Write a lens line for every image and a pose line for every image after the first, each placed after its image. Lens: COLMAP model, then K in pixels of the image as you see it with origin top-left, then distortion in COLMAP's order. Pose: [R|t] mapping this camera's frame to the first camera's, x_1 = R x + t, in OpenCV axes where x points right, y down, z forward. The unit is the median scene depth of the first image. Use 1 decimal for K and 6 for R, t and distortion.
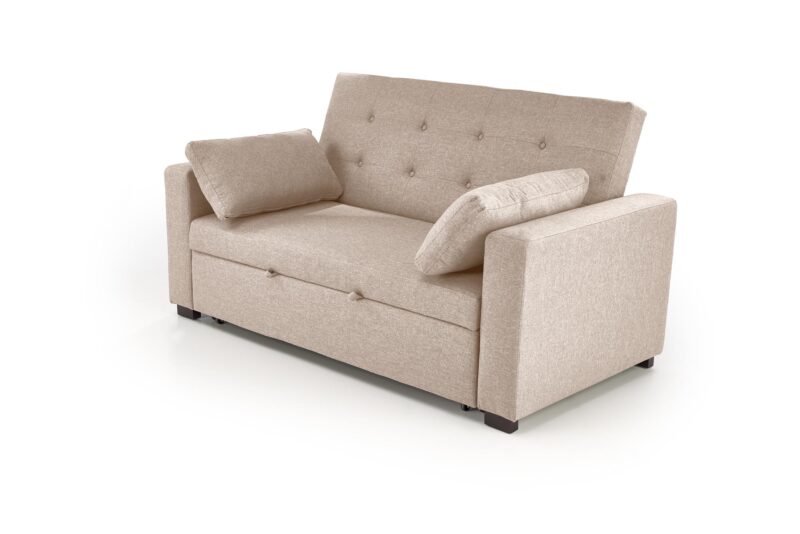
lens RADIAL K [[1156.5, 0, 337.5], [0, 1156.5, 269.7], [0, 0, 1]] dist [0.018198, 0.017660]
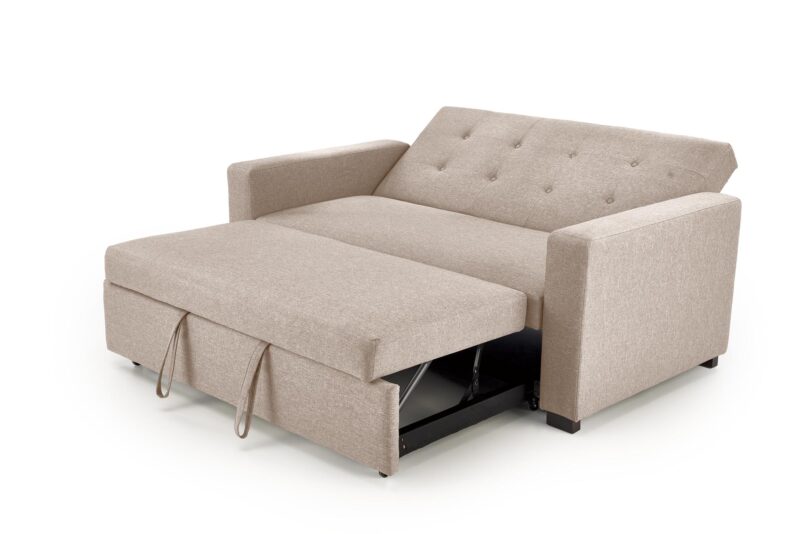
lens RADIAL K [[1150.5, 0, 400.0], [0, 1150.5, 267.0], [0, 0, 1]] dist [0.031973, 0.047953]
pose [[0.999979, 0.001490, -0.006312, 0.006704], [-0.001488, 0.999999, 0.000458, -0.001848], [0.006313, -0.000449, 0.999980, 0.007513]]
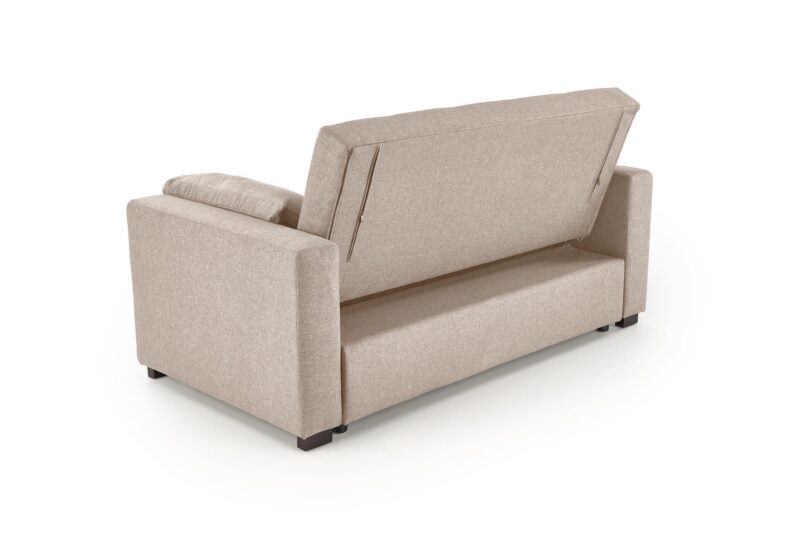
lens RADIAL K [[1155.3, 0, 400.0], [0, 1155.3, 267.0], [0, 0, 1]] dist [0.011032, -0.012391]
pose [[-0.035483, 0.254032, -0.966545, 1.155516], [-0.267711, 0.929391, 0.254095, -0.295172], [0.962846, 0.267770, 0.035030, 1.132626]]
